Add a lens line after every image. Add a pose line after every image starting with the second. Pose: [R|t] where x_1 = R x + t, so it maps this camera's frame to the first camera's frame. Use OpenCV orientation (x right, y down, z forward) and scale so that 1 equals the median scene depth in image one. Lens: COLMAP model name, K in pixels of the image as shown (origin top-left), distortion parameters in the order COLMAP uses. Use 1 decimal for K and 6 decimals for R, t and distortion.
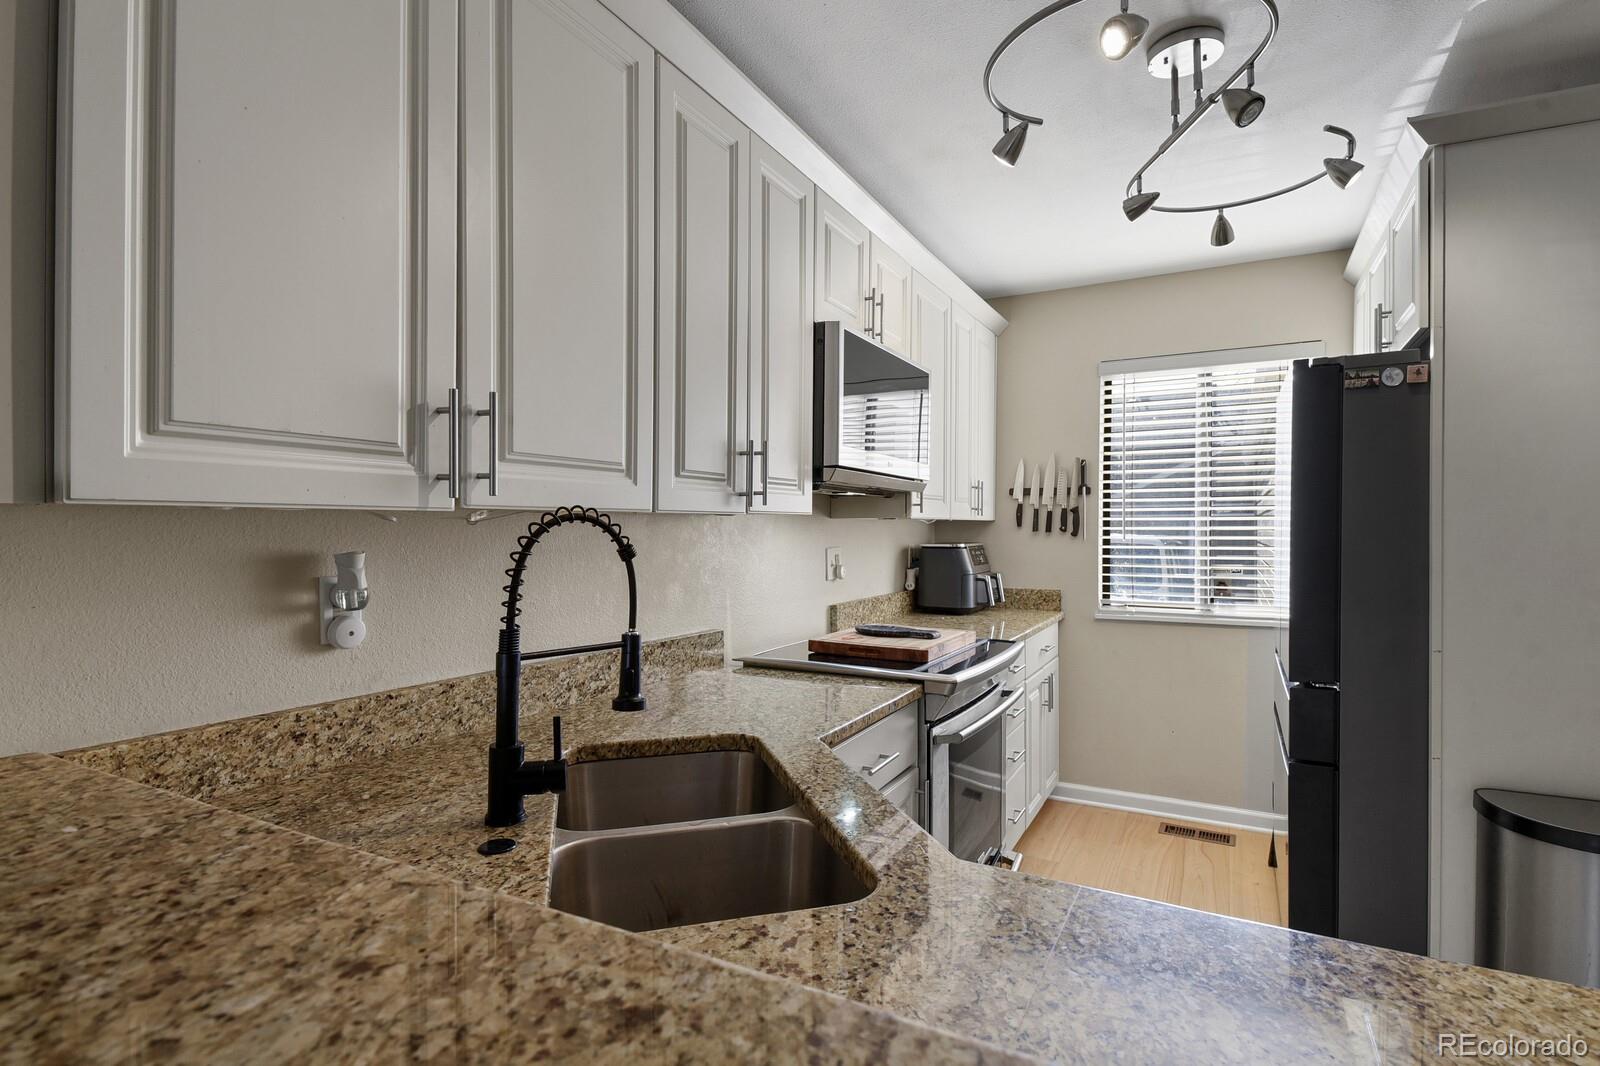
lens RADIAL K [[767.7, 0, 807.5], [0, 767.7, 530.3], [0, 0, 1]] dist [0.037507, -0.031407]
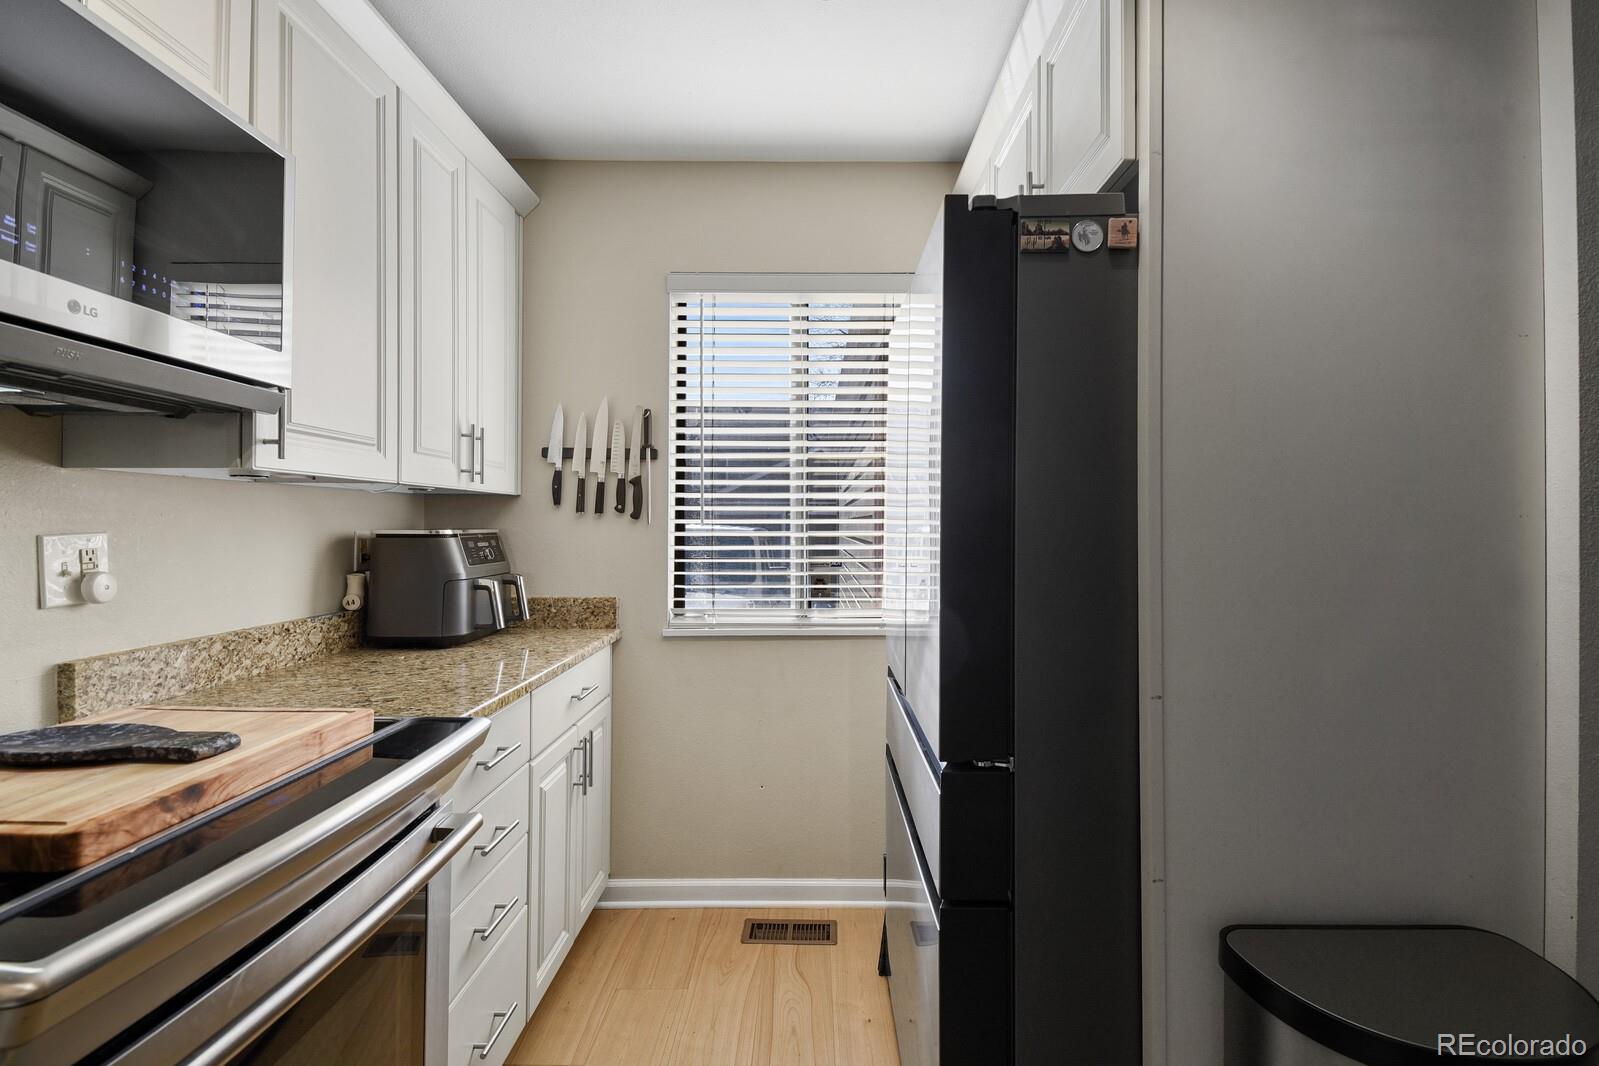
lens RADIAL K [[767.3, 0, 807.0], [0, 767.3, 530.3], [0, 0, 1]] dist [0.037507, -0.031407]
pose [[0.882204, -0.000795, 0.470866, 0.161539], [-0.001772, 0.999986, 0.005009, 0.014317], [-0.470864, -0.005253, 0.882190, 0.327315]]
